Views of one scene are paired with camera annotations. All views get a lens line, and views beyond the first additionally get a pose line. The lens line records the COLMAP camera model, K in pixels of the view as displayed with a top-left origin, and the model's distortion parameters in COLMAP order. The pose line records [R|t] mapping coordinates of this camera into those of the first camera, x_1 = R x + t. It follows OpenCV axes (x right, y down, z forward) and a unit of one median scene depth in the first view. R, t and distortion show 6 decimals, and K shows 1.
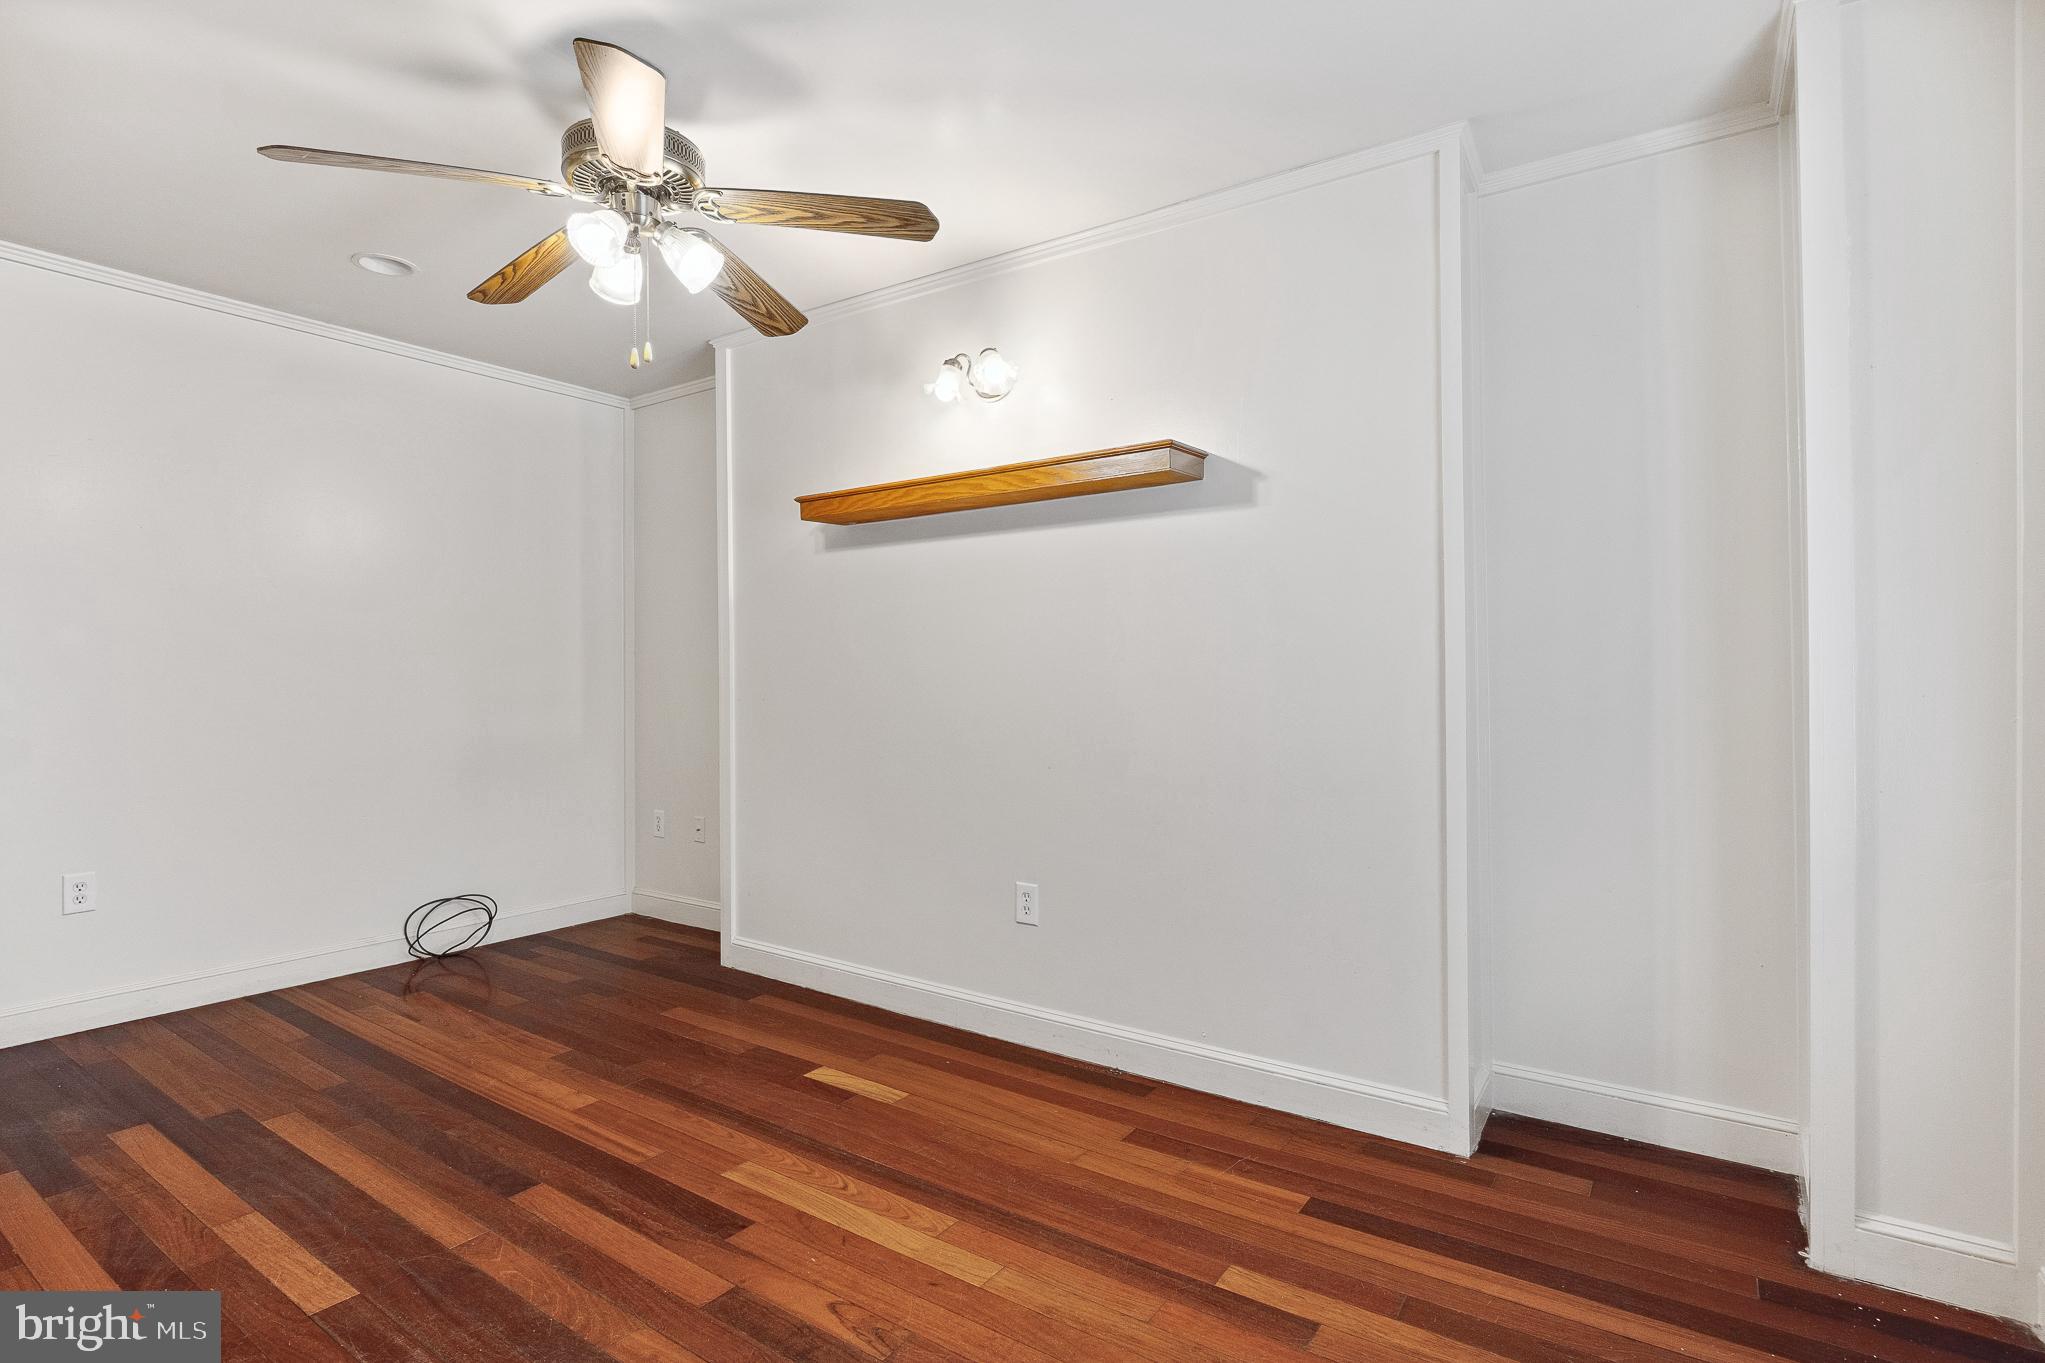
lens RADIAL K [[974.1, 0, 1030.4], [0, 974.1, 675.8], [0, 0, 1]] dist [-0.009898, -0.002078]
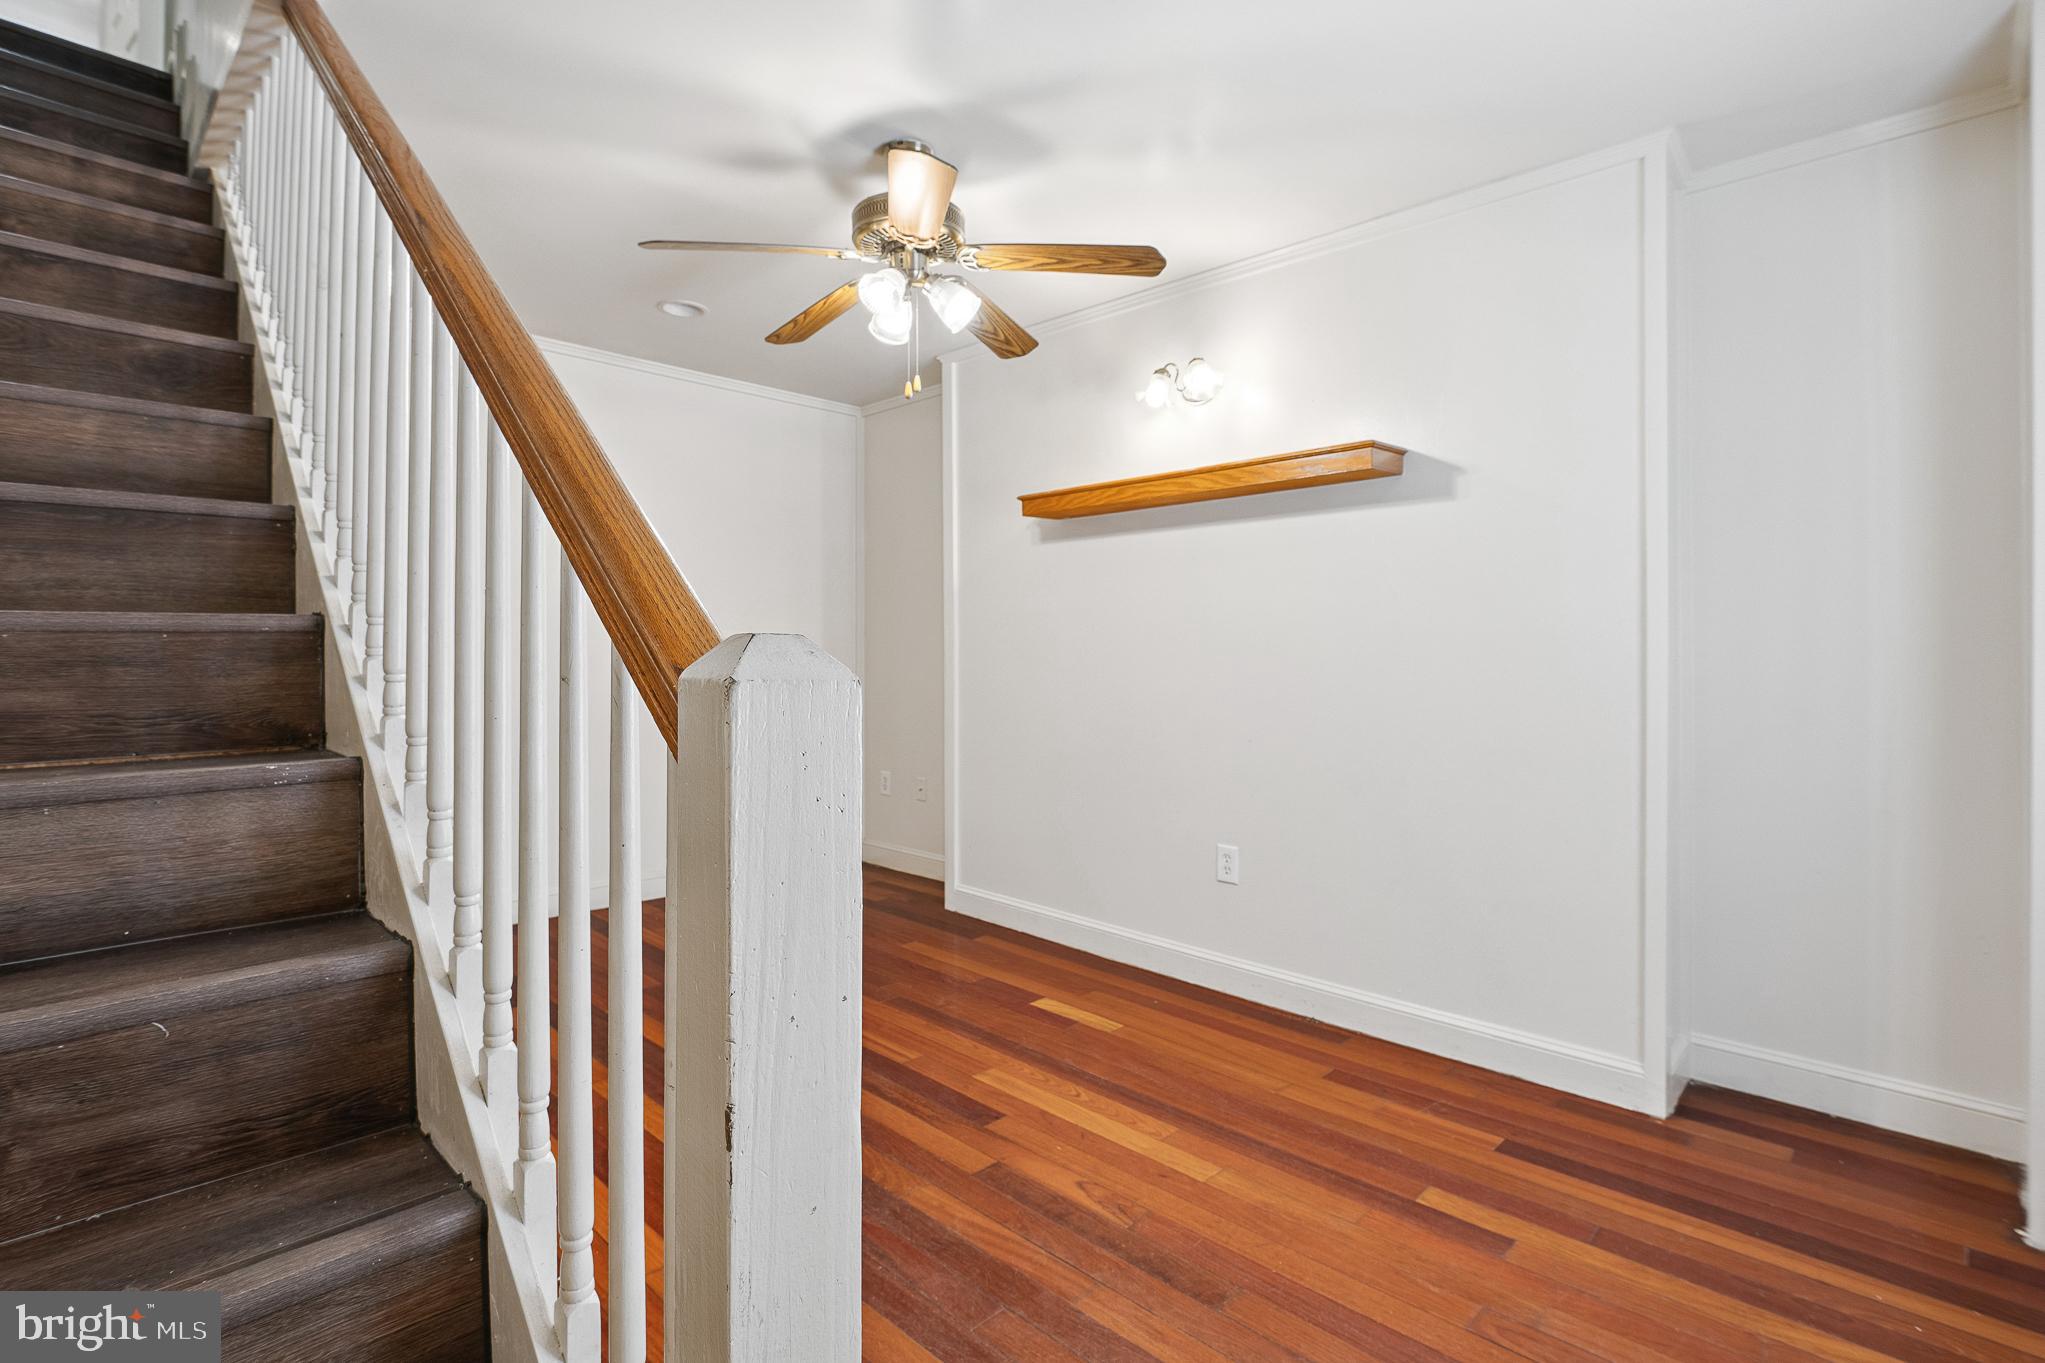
lens RADIAL K [[974.1, 0, 1018.7], [0, 974.1, 657.8], [0, 0, 1]] dist [-0.009898, -0.002078]
pose [[0.984843, 0.007473, -0.173290, -0.058853], [-0.006323, 0.999954, 0.007188, -0.005921], [0.173335, -0.005983, 0.984845, -0.148427]]
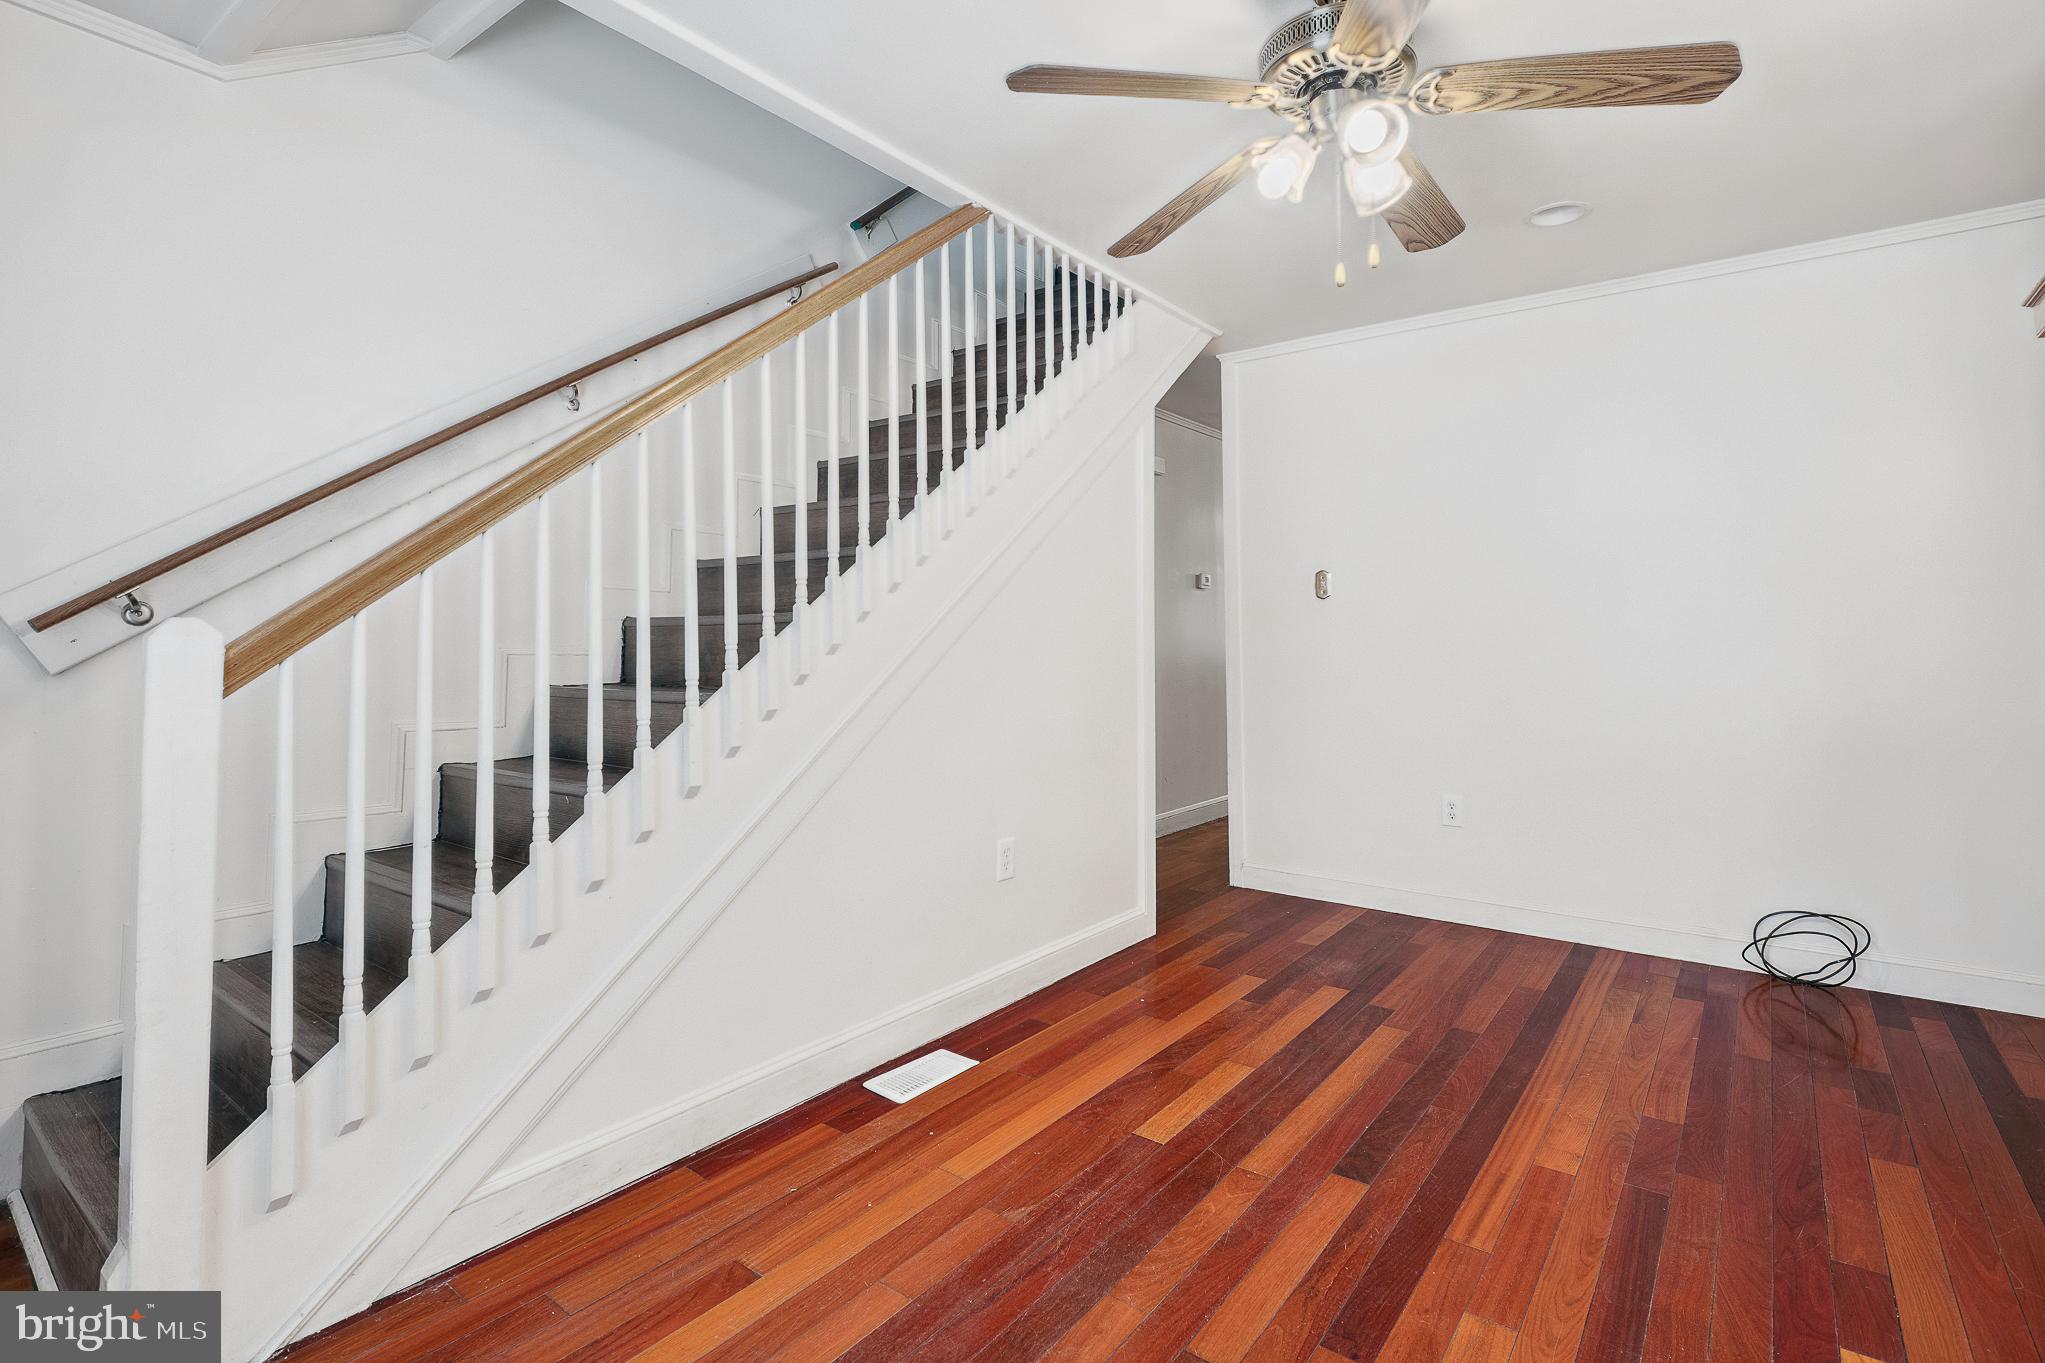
lens RADIAL K [[974.1, 0, 1013.7], [0, 974.1, 623.0], [0, 0, 1]] dist [-0.009898, -0.002078]
pose [[-0.041640, -0.014779, -0.999023, 0.426446], [0.000850, 0.999890, -0.014827, -0.002573], [0.999132, -0.001466, -0.041623, 0.663562]]
